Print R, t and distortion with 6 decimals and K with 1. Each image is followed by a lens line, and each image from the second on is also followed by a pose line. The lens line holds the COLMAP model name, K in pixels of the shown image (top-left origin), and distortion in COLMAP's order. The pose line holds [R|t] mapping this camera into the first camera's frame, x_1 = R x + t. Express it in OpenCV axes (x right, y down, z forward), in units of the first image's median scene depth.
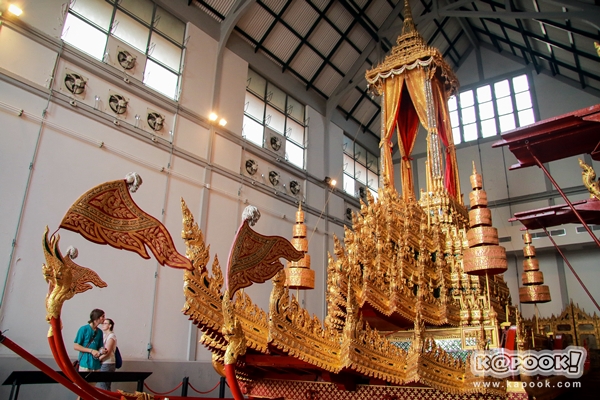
lens RADIAL K [[478.3, 0, 303.5], [0, 478.3, 194.7], [0, 0, 1]] dist [-0.133365, 0.078966]
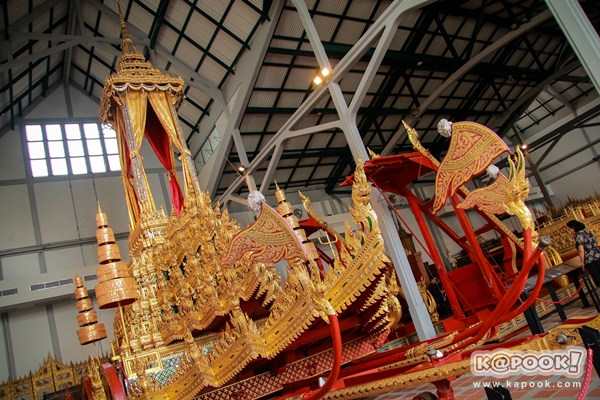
lens RADIAL K [[478.3, 0, 296.6], [0, 478.3, 196.6], [0, 0, 1]] dist [-0.133365, 0.078966]
pose [[0.340628, 0.131011, 0.931026, -0.567834], [0.011629, 0.989581, -0.143505, 0.110554], [-0.940126, 0.059708, 0.335555, 0.365673]]
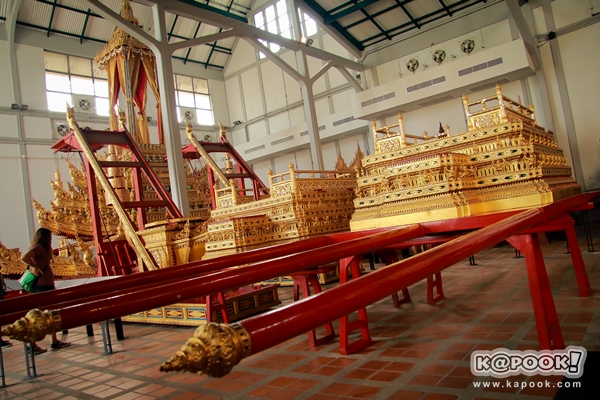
lens RADIAL K [[478.3, 0, 297.3], [0, 478.3, 199.8], [0, 0, 1]] dist [-0.133365, 0.078966]
pose [[0.981798, -0.182506, -0.052580, 0.664375], [0.189912, 0.947098, 0.258724, -0.099861], [0.002579, -0.264000, 0.964519, -0.353407]]
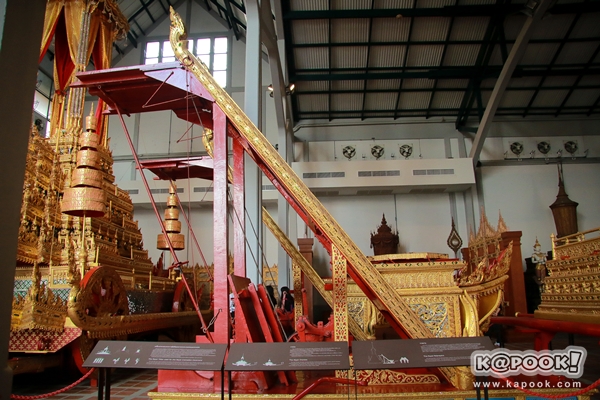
lens RADIAL K [[478.3, 0, 290.6], [0, 478.3, 180.4], [0, 0, 1]] dist [-0.133365, 0.078966]
pose [[0.866984, 0.100626, 0.488071, 0.182084], [-0.138463, 0.989478, 0.041957, -0.006421], [-0.478714, -0.103956, 0.871795, -0.055144]]
